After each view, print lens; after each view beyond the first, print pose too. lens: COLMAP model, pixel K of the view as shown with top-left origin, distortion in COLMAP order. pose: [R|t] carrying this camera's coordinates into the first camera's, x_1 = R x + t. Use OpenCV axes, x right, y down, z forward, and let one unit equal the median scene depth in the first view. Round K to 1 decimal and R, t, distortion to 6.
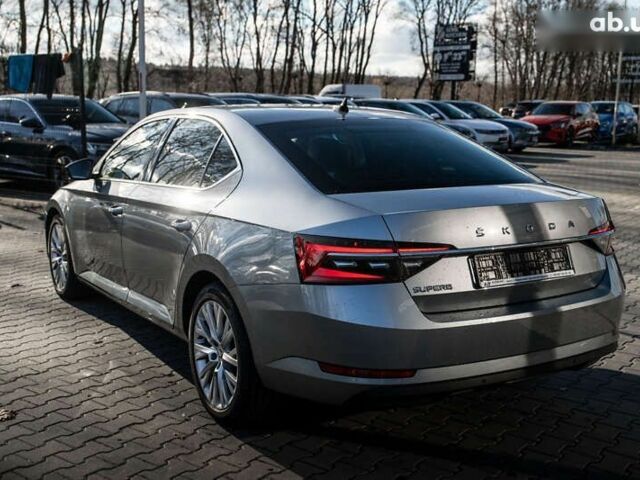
lens RADIAL K [[770.4, 0, 320.0], [0, 770.4, 240.0], [0, 0, 1]] dist [0.011777, -0.010748]
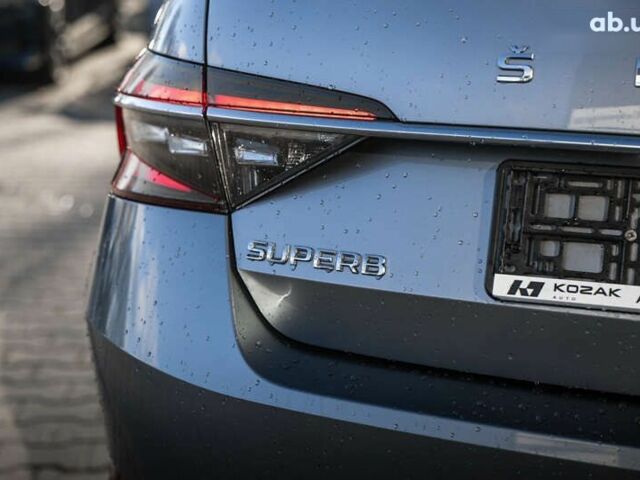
lens RADIAL K [[1253.2, 0, 344.3], [0, 1253.2, 239.5], [0, 0, 1]] dist [0.028576, -0.017494]
pose [[0.674506, 0.160837, -0.720536, 0.448198], [-0.136136, 0.986341, 0.092730, 0.014242], [0.725609, 0.035544, 0.687189, 0.682671]]
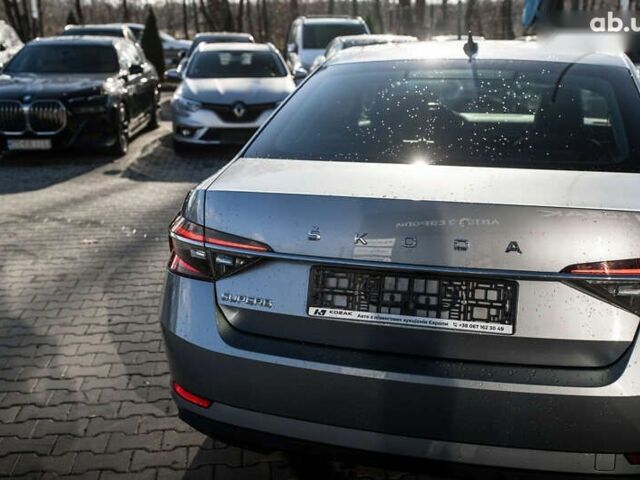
lens RADIAL K [[770.4, 0, 320.0], [0, 770.4, 240.0], [0, 0, 1]] dist [0.011777, -0.010748]
pose [[0.699442, 0.160446, -0.696447, 0.663015], [-0.117144, 0.987033, 0.109743, -0.076950], [0.705024, 0.004826, 0.709167, 0.516744]]
